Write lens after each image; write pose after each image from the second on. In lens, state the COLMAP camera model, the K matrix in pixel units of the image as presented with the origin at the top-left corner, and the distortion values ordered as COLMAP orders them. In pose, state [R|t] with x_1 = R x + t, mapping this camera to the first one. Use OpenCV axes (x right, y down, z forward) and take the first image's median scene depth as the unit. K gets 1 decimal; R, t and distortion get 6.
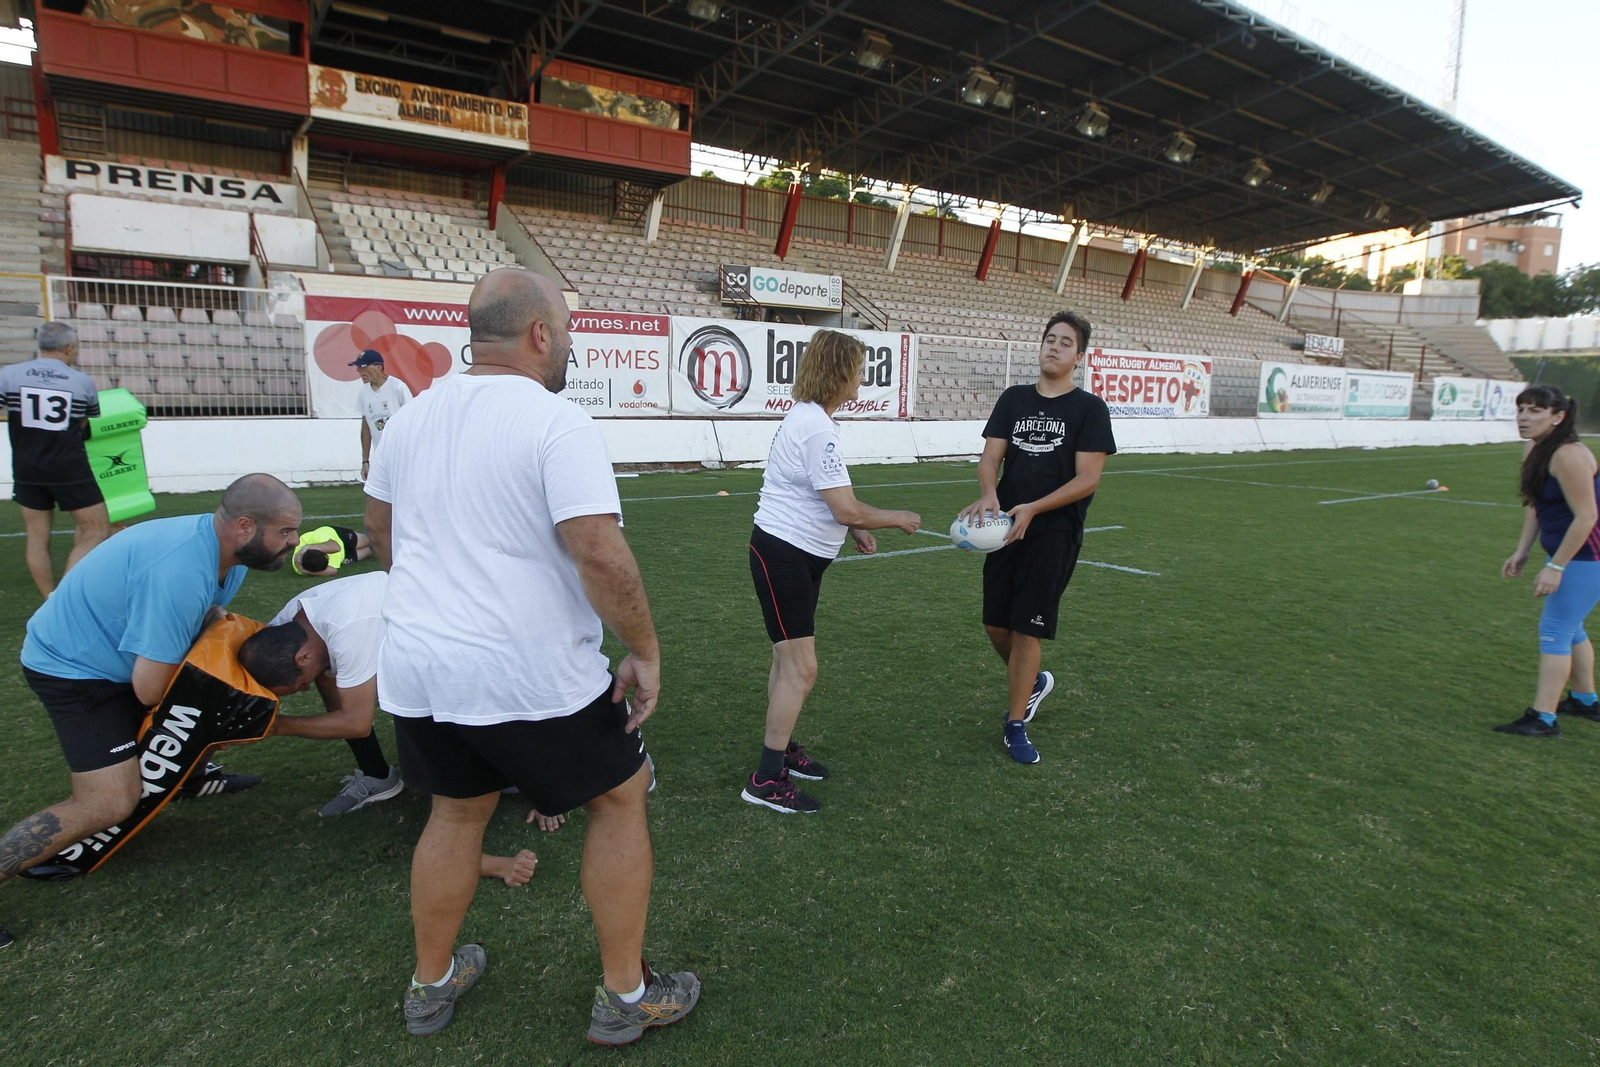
lens RADIAL K [[940.9, 0, 801.1], [0, 940.9, 536.0], [0, 0, 1]] dist [-0.065522, 0.033077]
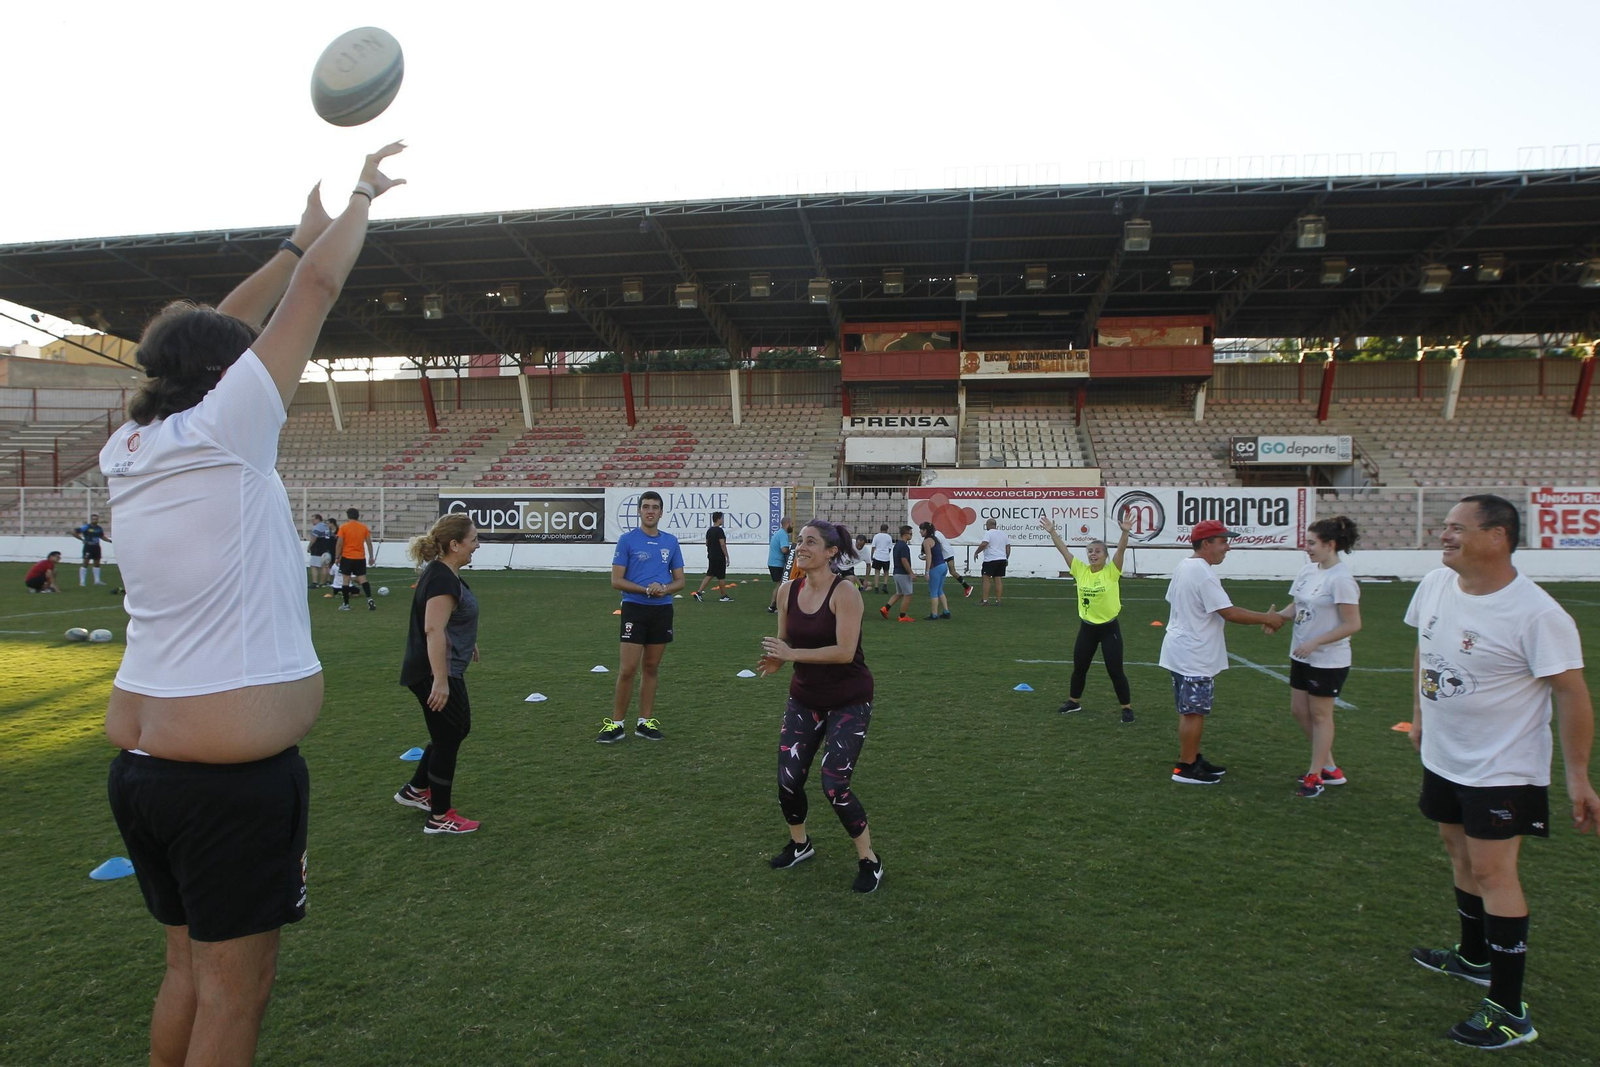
lens RADIAL K [[945.0, 0, 804.1], [0, 945.0, 539.2], [0, 0, 1]] dist [-0.070559, 0.036982]
pose [[0.704666, -0.006324, -0.709511, 0.519951], [-0.097356, 0.989641, -0.105511, 0.069493], [0.702829, 0.143425, 0.696750, -0.421490]]
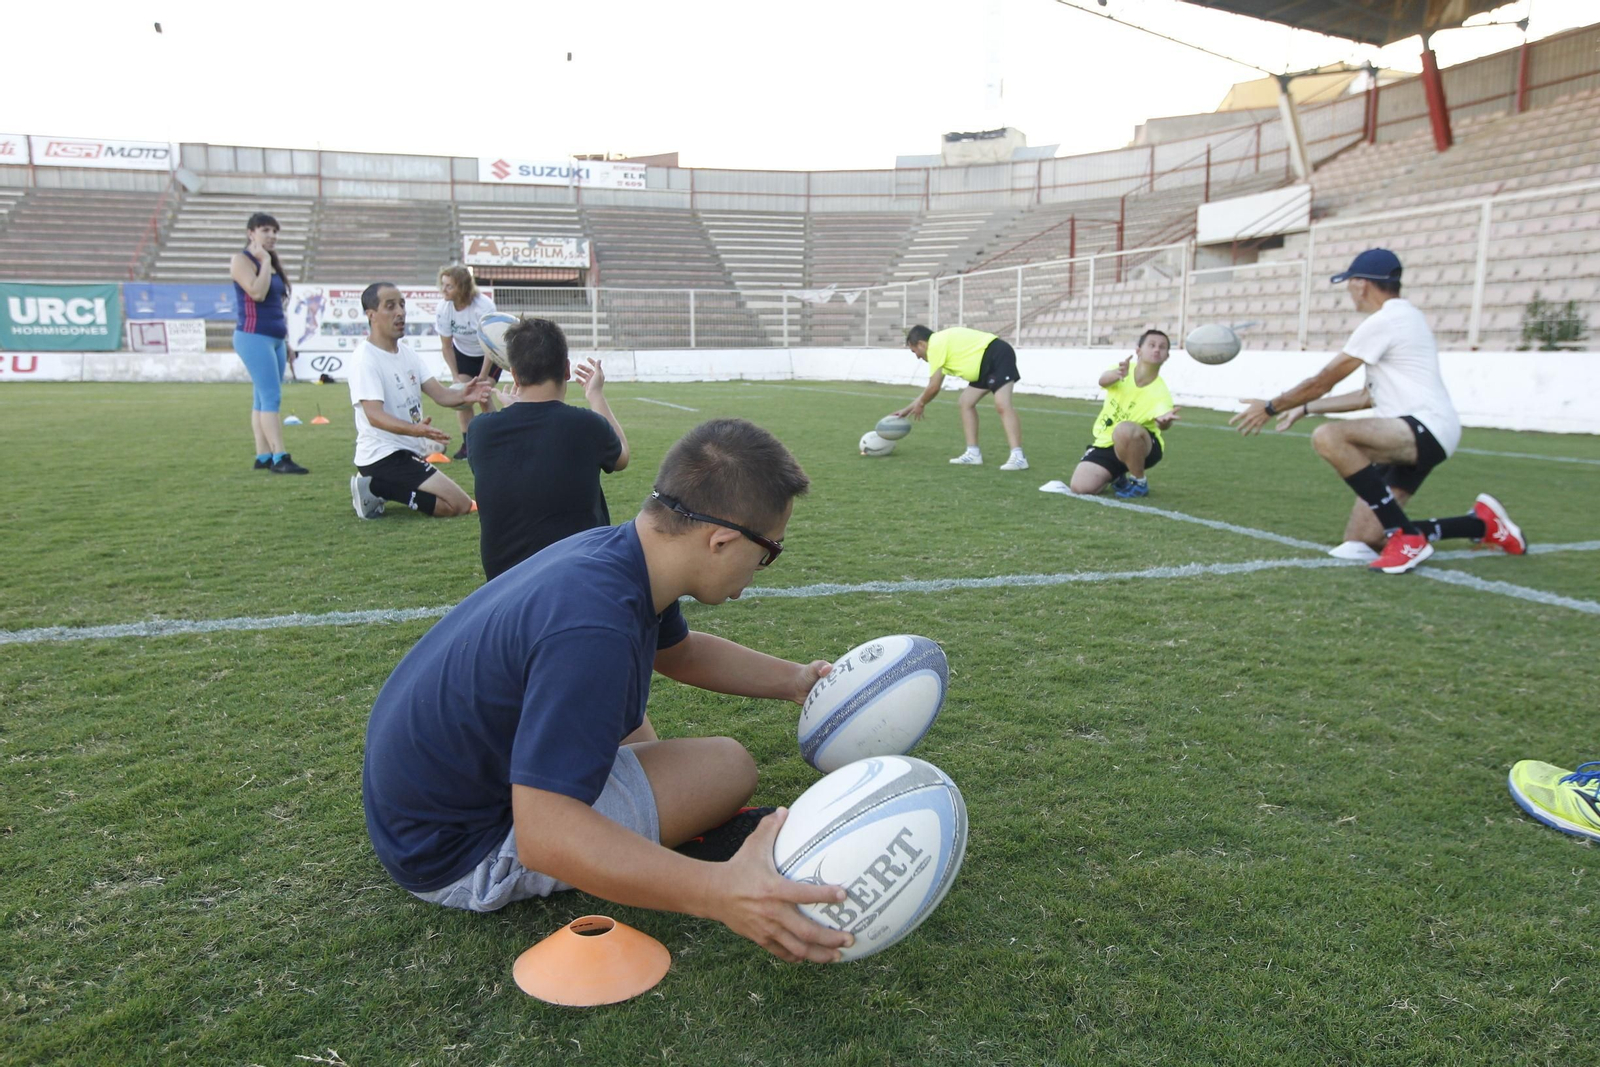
lens RADIAL K [[1127.0, 0, 800.0], [0, 1127.0, 533.5], [0, 0, 1]] dist [-0.058379, 0.053454]
pose [[-0.327633, 0.122750, -0.936797, -0.355925], [-0.154851, 0.971140, 0.181407, 0.037900], [0.932029, 0.204499, -0.299170, -0.096070]]
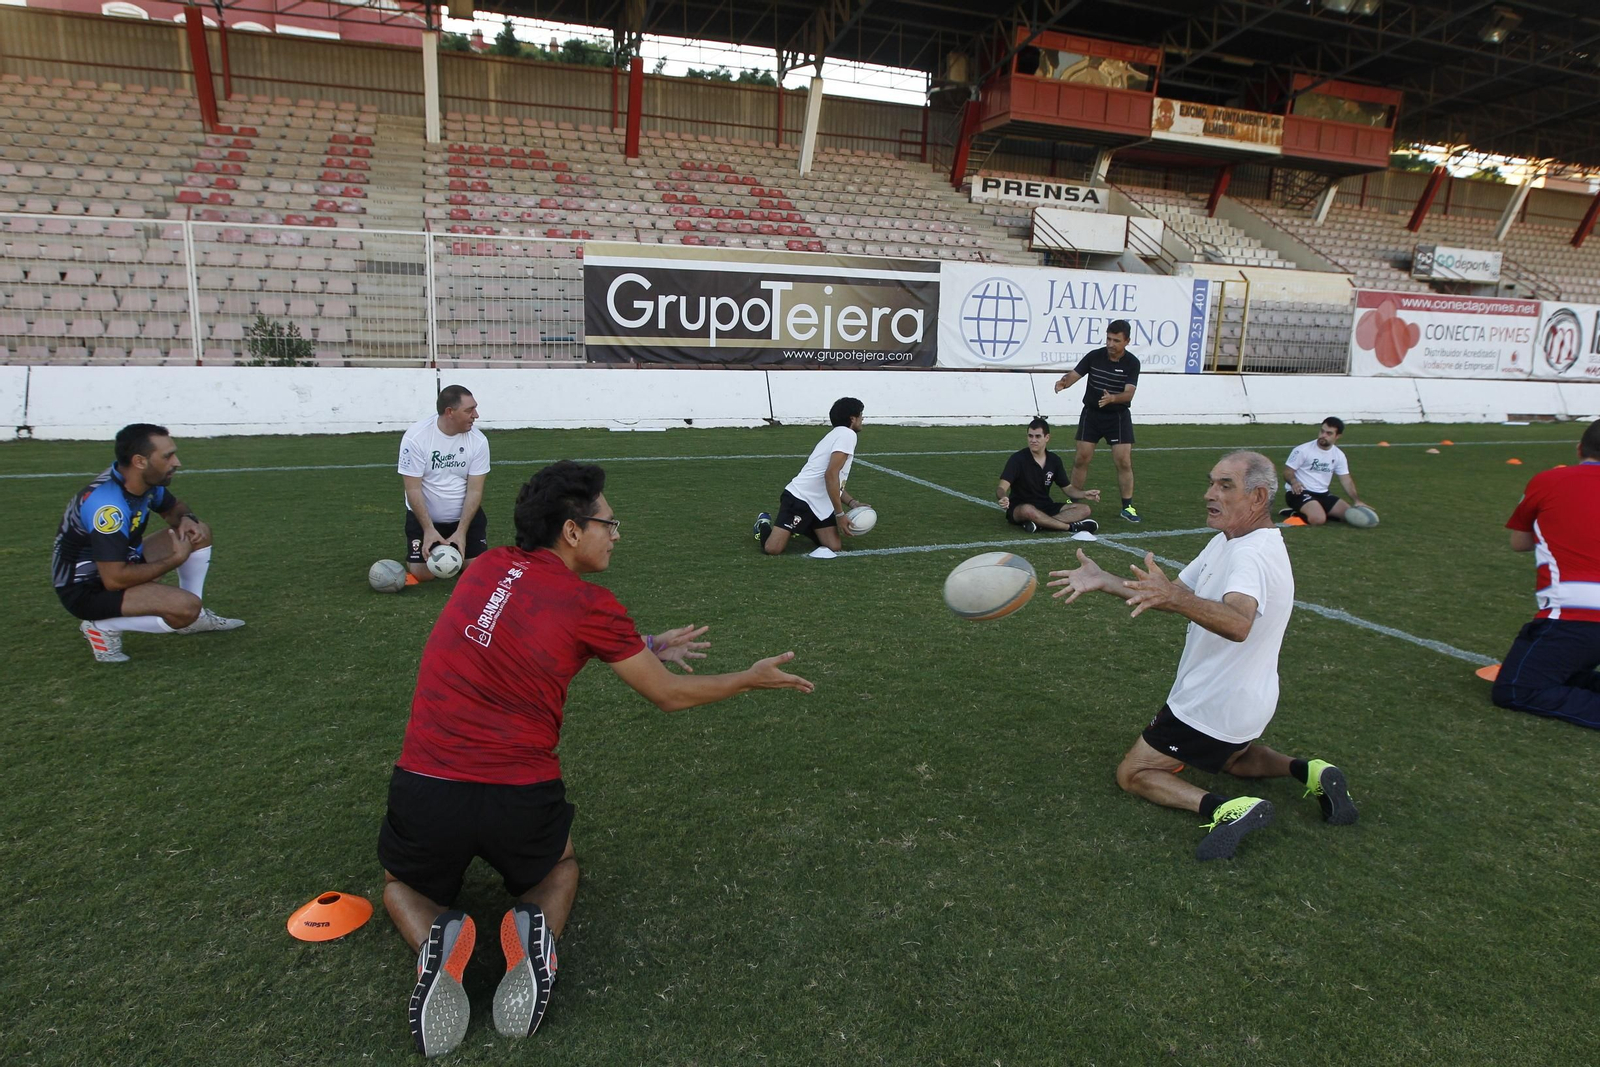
lens RADIAL K [[941.6, 0, 804.1], [0, 941.6, 538.3], [0, 0, 1]] dist [-0.064292, 0.029429]
pose [[0.959538, 0.059927, -0.275130, -0.576552], [-0.045152, 0.997193, 0.059729, 0.048246], [0.277937, -0.044890, 0.959550, -0.391005]]
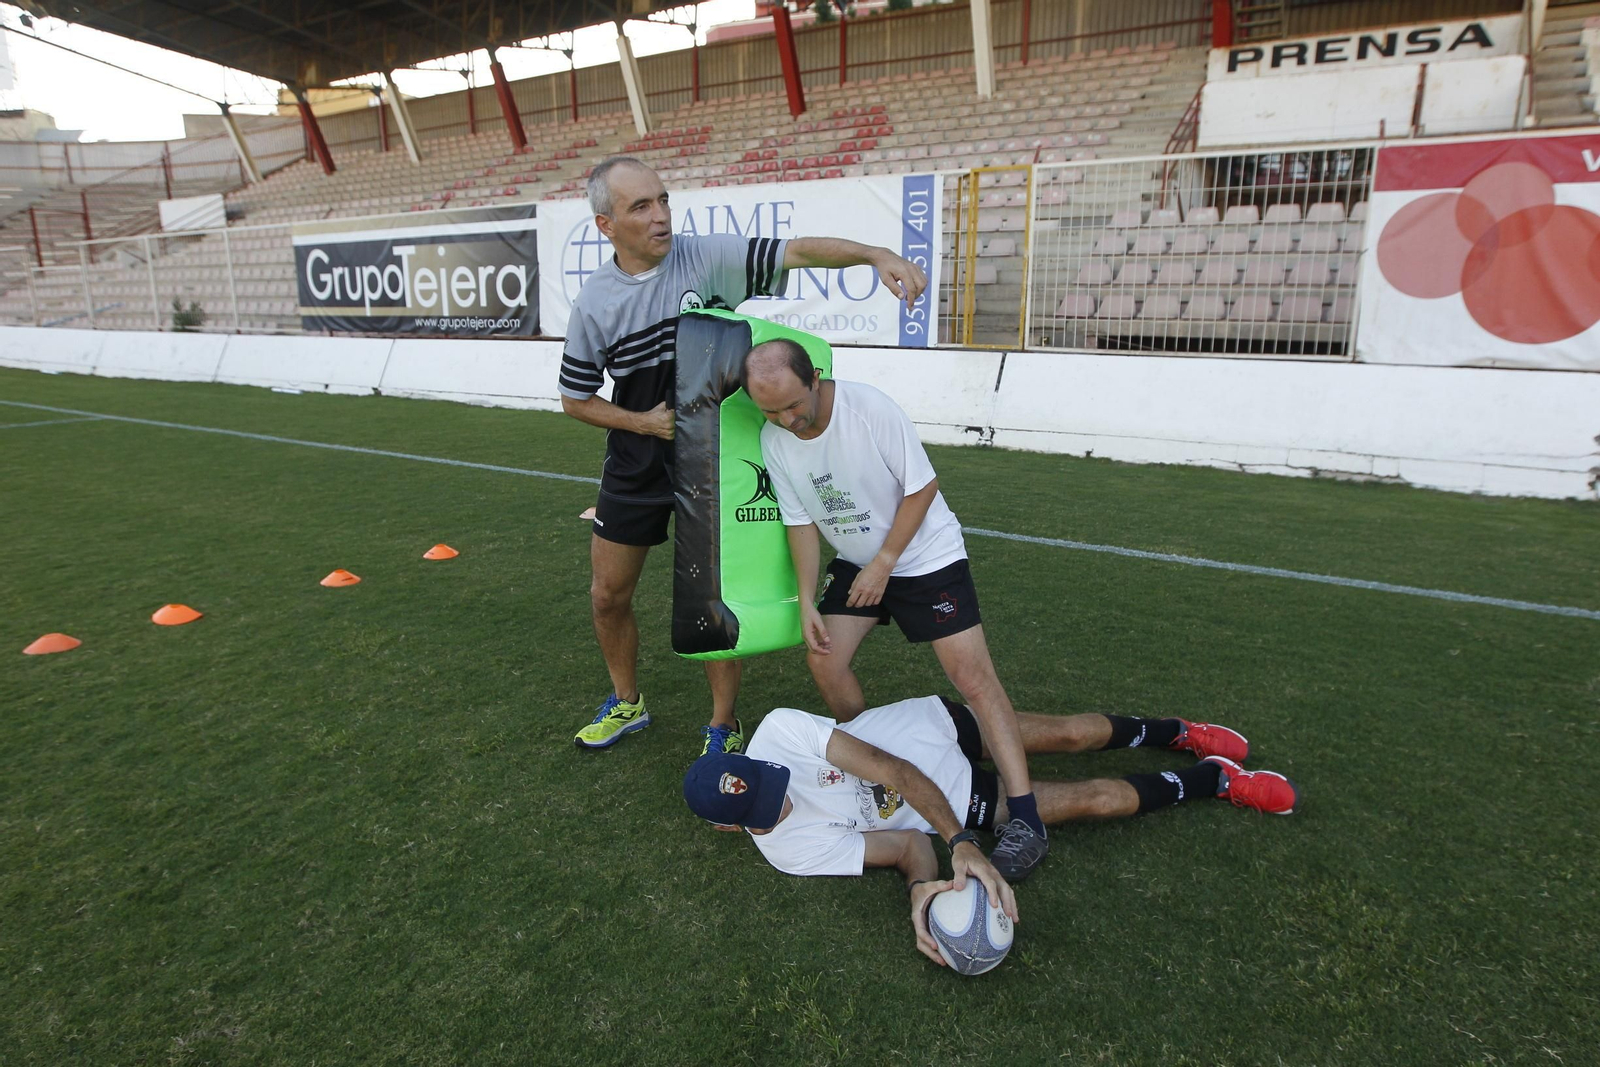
lens RADIAL K [[941.6, 0, 804.1], [0, 941.6, 538.3], [0, 0, 1]] dist [-0.064292, 0.029429]
pose [[0.372413, 0.202763, -0.905647, -0.062077], [-0.137296, 0.977141, 0.162312, -0.039715], [0.917855, 0.063895, 0.391739, 0.278423]]
